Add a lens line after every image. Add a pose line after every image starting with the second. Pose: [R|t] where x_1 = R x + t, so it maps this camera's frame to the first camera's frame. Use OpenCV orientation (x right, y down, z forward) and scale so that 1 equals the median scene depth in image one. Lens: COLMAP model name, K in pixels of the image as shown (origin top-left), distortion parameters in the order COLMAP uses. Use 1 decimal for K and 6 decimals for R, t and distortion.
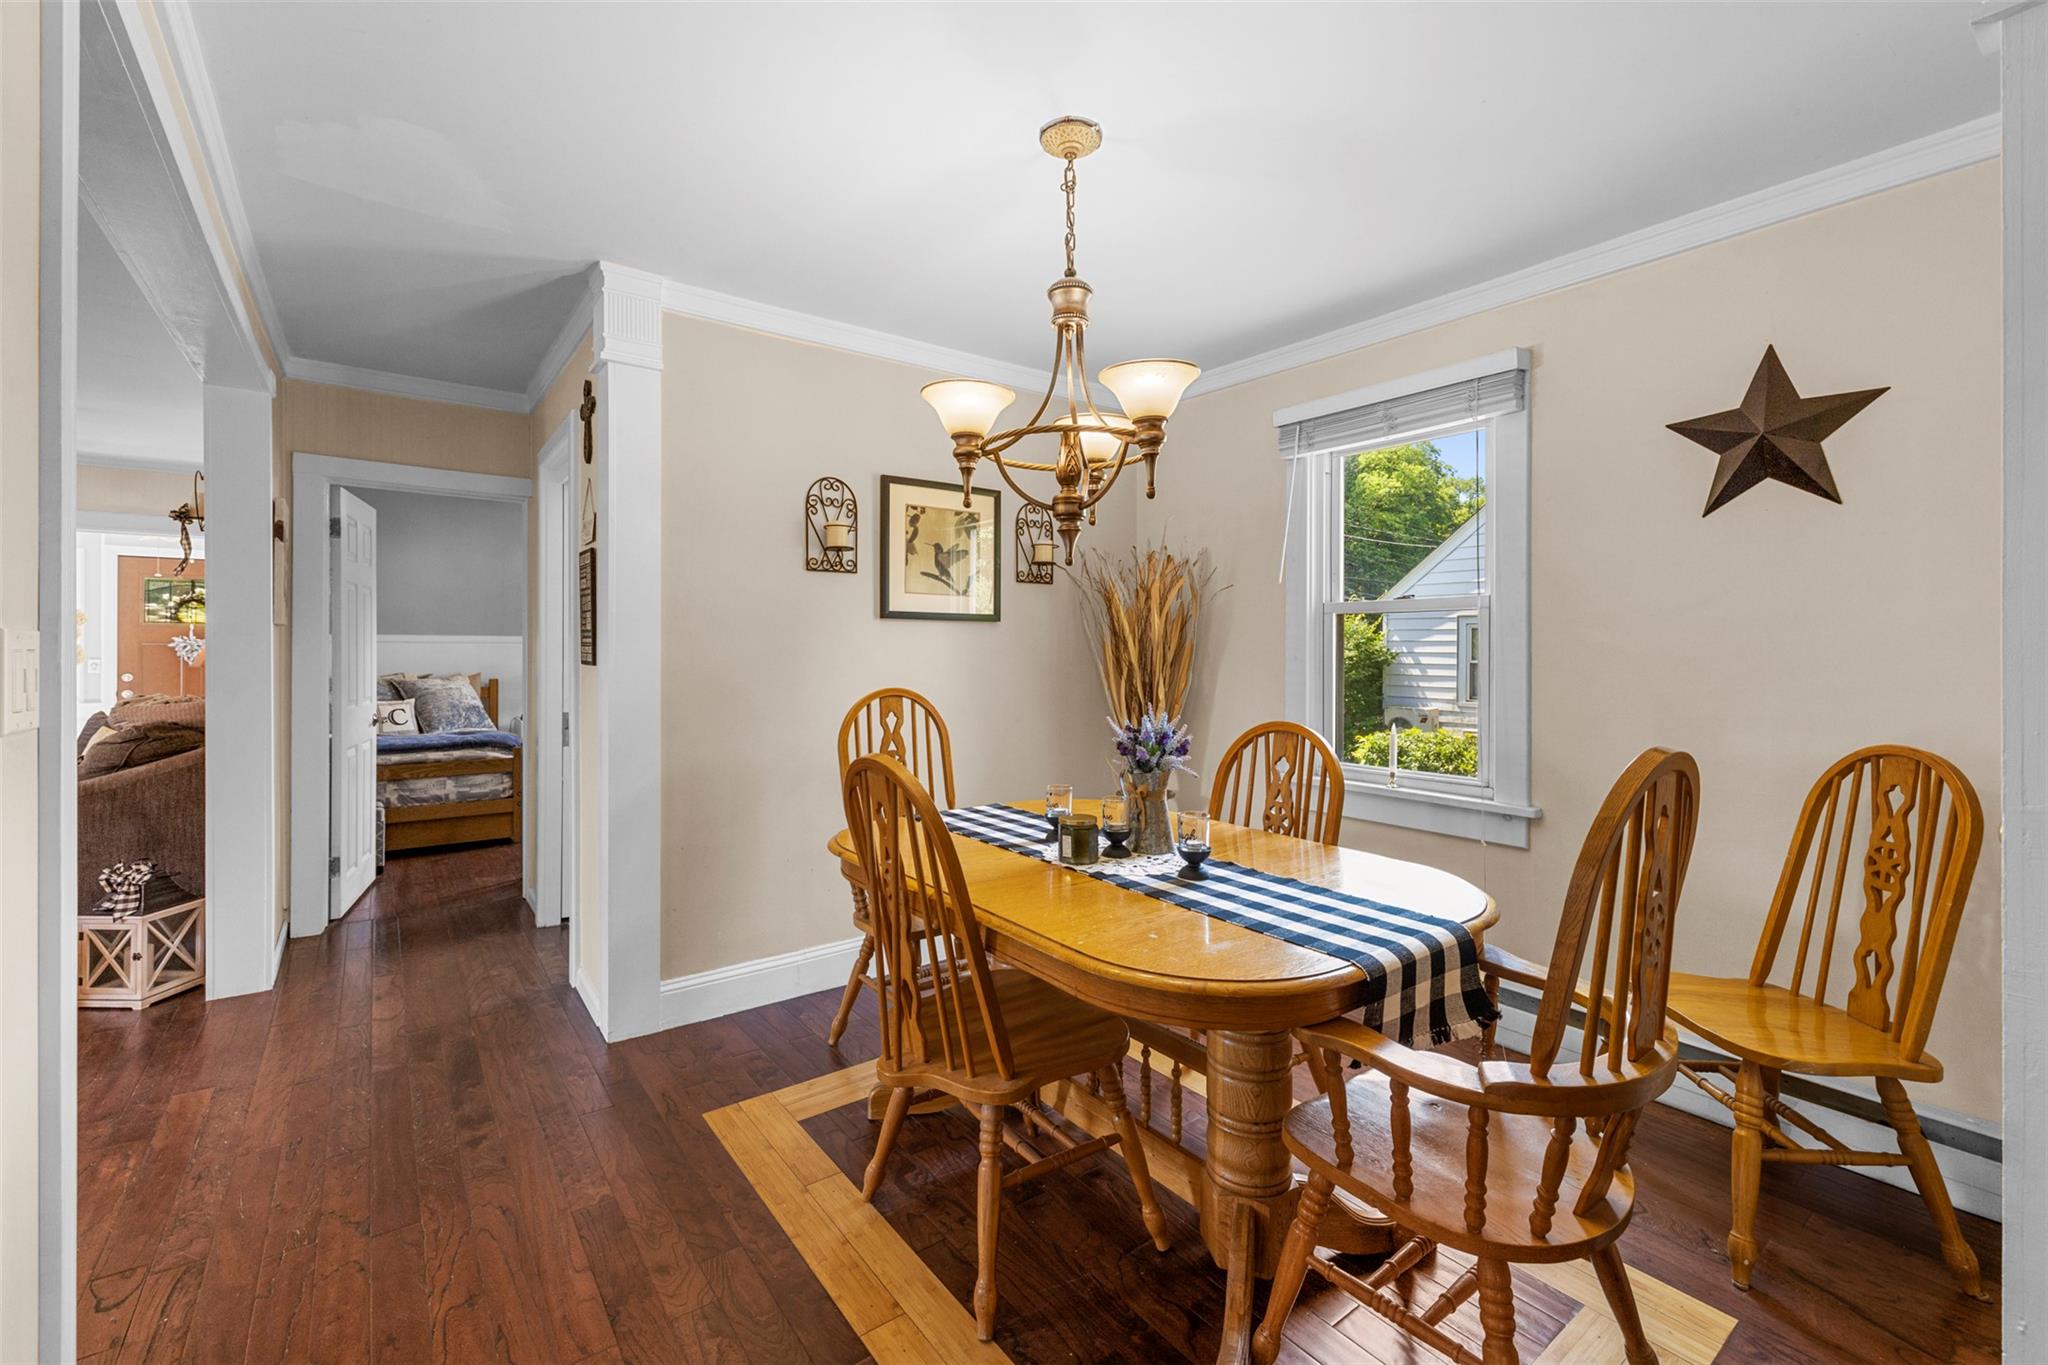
lens RADIAL K [[882.4, 0, 1027.2], [0, 882.4, 645.3], [0, 0, 1]] dist [-0.004419, -0.000773]
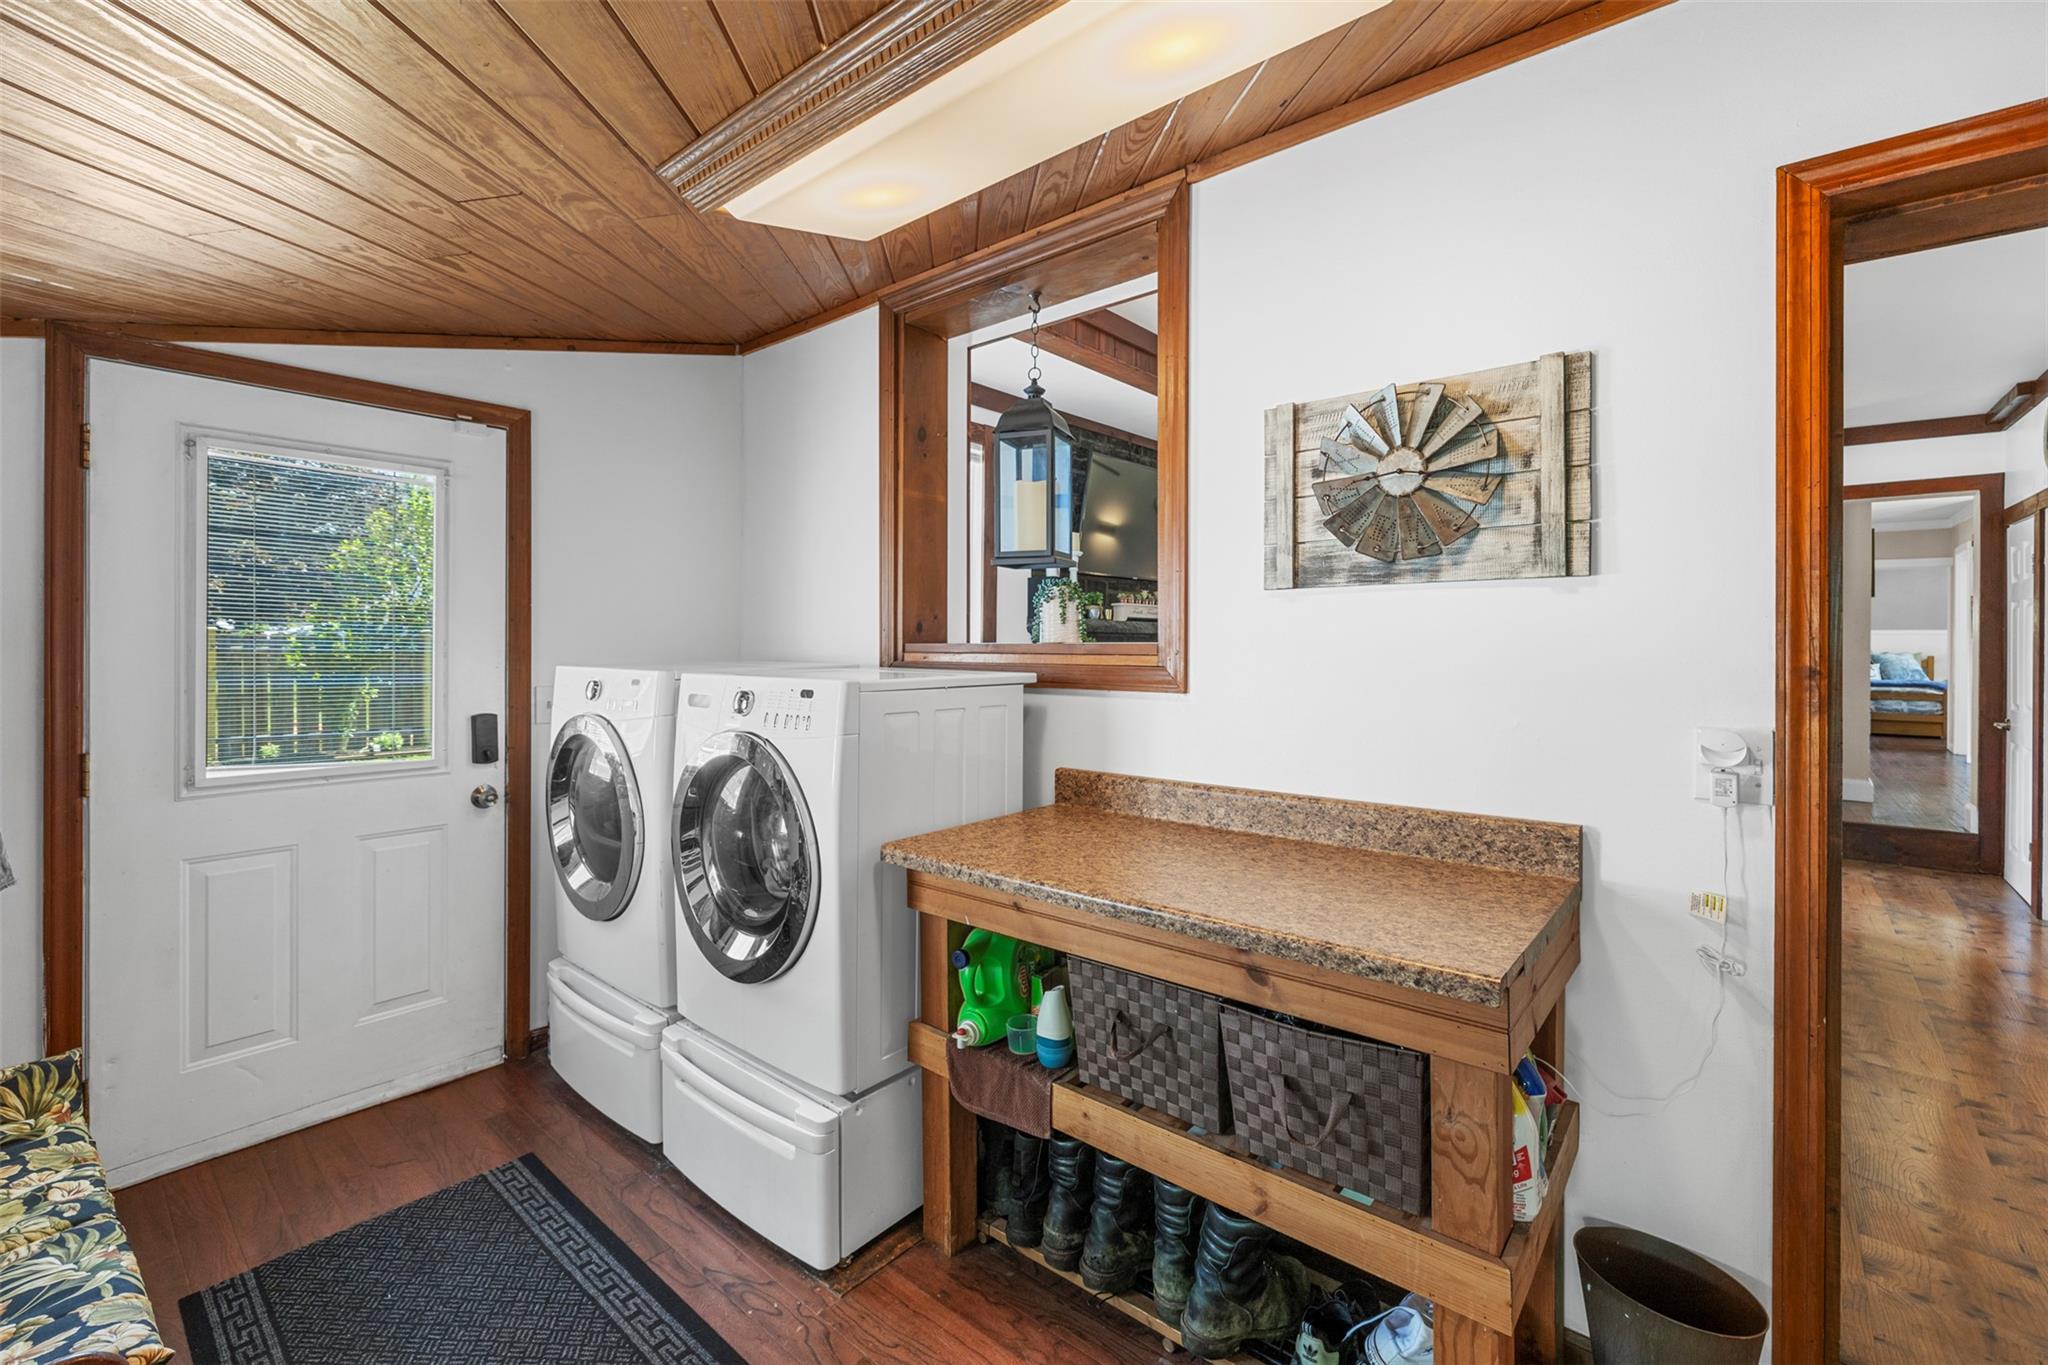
lens RADIAL K [[882.4, 0, 1024.5], [0, 882.4, 647.7], [0, 0, 1]] dist [-0.004419, -0.000773]
pose [[0.226765, -0.000005, -0.973950, 0.824896], [0.008568, 0.999961, 0.001990, 0.006627], [0.973912, -0.008796, 0.226756, -1.382692]]
